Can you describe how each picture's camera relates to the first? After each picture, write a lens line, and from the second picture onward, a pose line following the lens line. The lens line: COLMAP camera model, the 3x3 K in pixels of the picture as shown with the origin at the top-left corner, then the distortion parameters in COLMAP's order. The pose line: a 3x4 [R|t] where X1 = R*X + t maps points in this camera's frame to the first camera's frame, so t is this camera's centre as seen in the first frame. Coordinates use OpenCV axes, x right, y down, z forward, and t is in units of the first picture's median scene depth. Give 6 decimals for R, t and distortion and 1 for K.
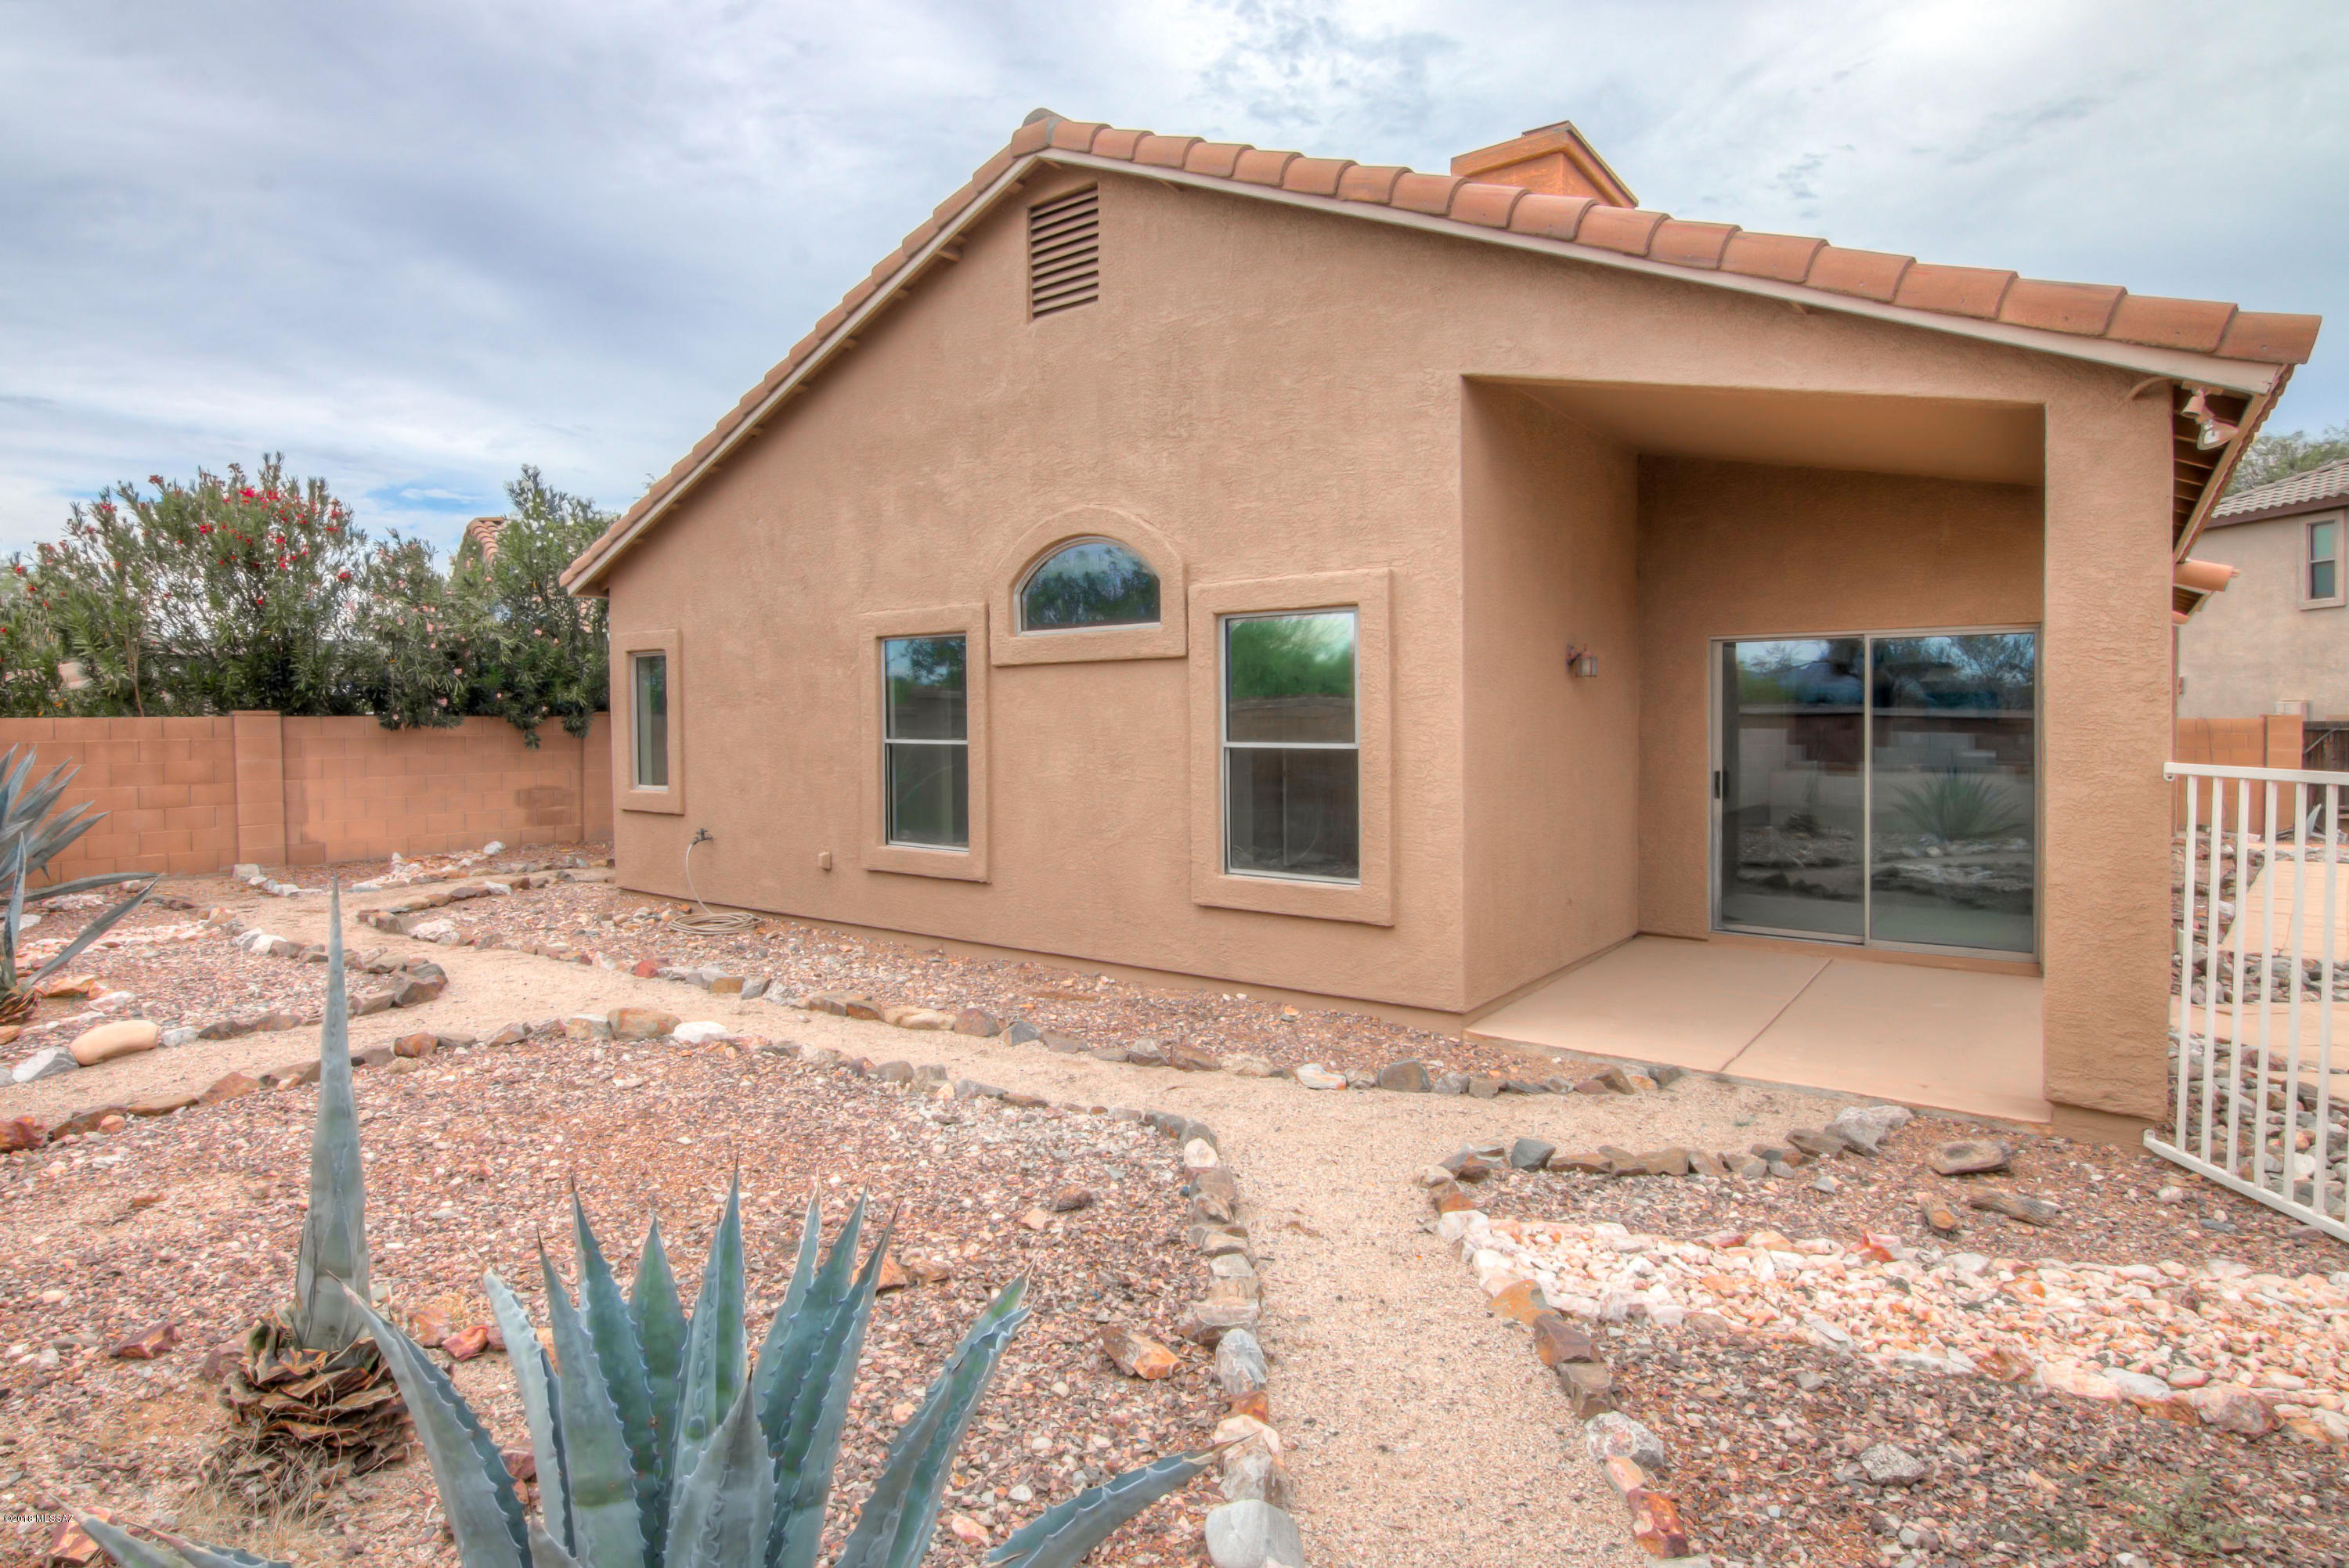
lens RADIAL K [[1214.8, 0, 1174.5], [0, 1214.8, 784.0], [0, 0, 1]] dist [-0.000296, -0.000259]
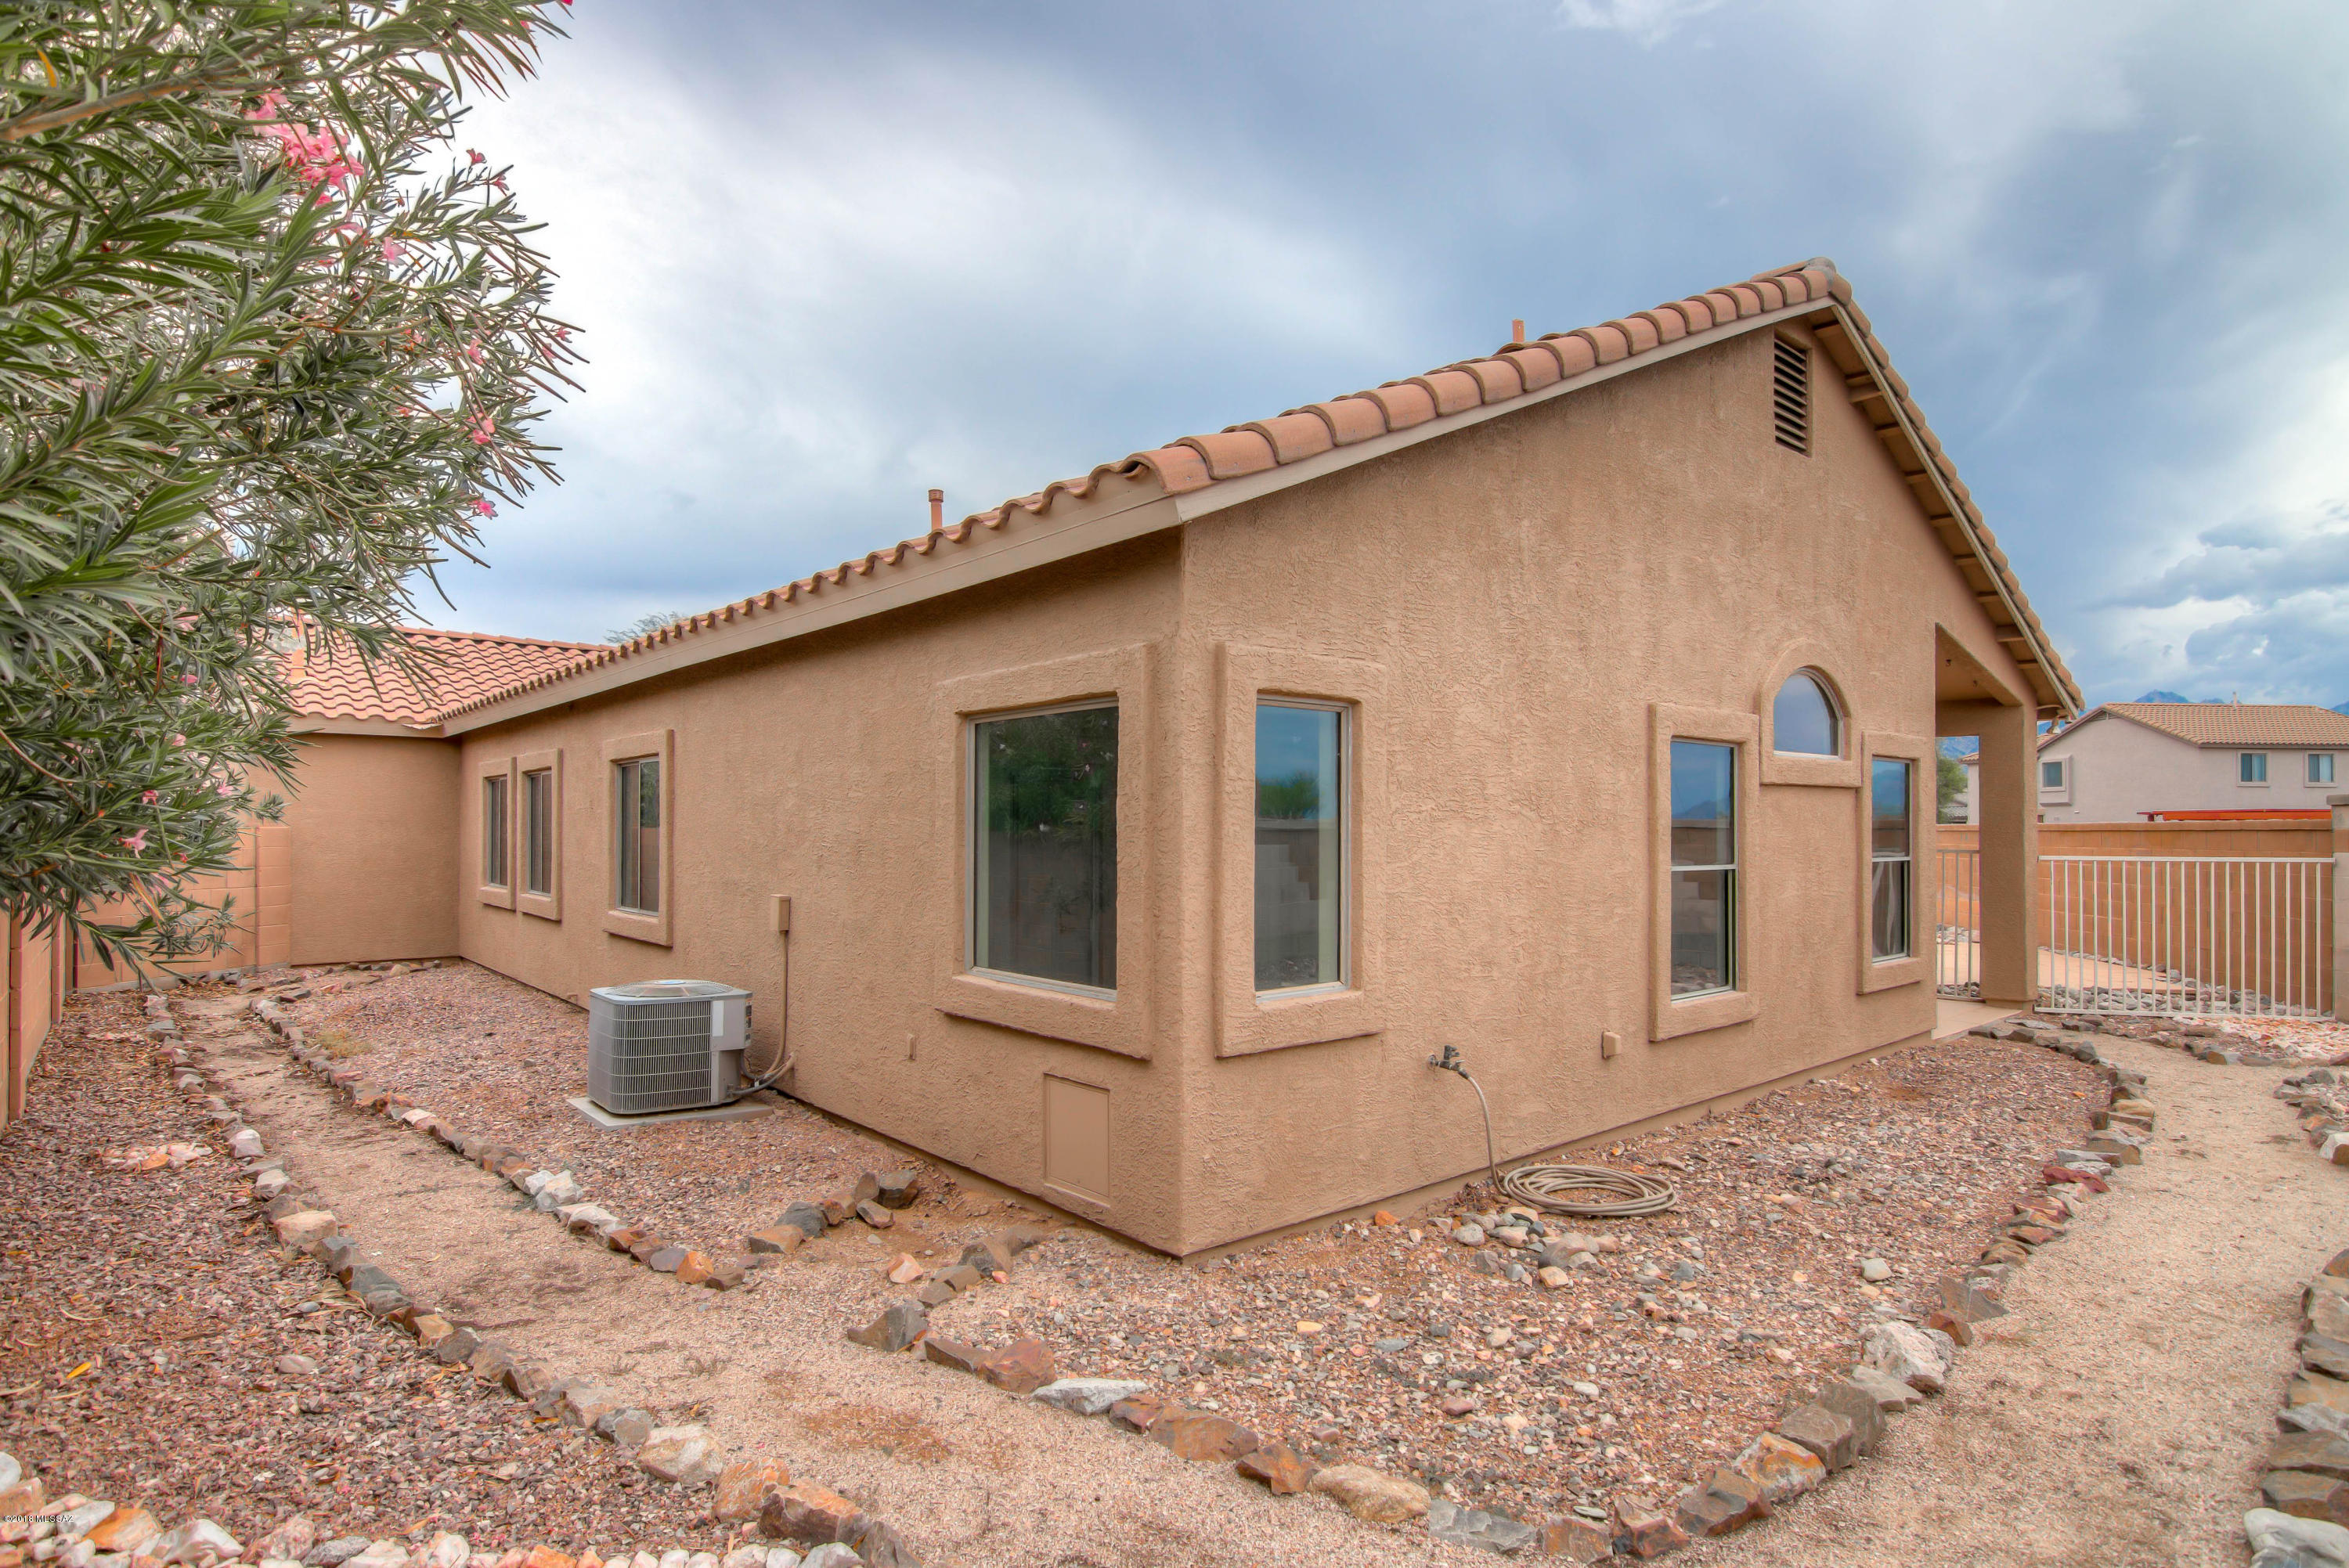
lens RADIAL K [[1214.8, 0, 1174.5], [0, 1214.8, 784.0], [0, 0, 1]] dist [-0.000296, -0.000259]
pose [[0.225307, 0.013272, 0.974197, -1.017921], [0.018906, 0.999659, -0.017991, -0.078514], [-0.974104, 0.022472, 0.224979, 1.078874]]
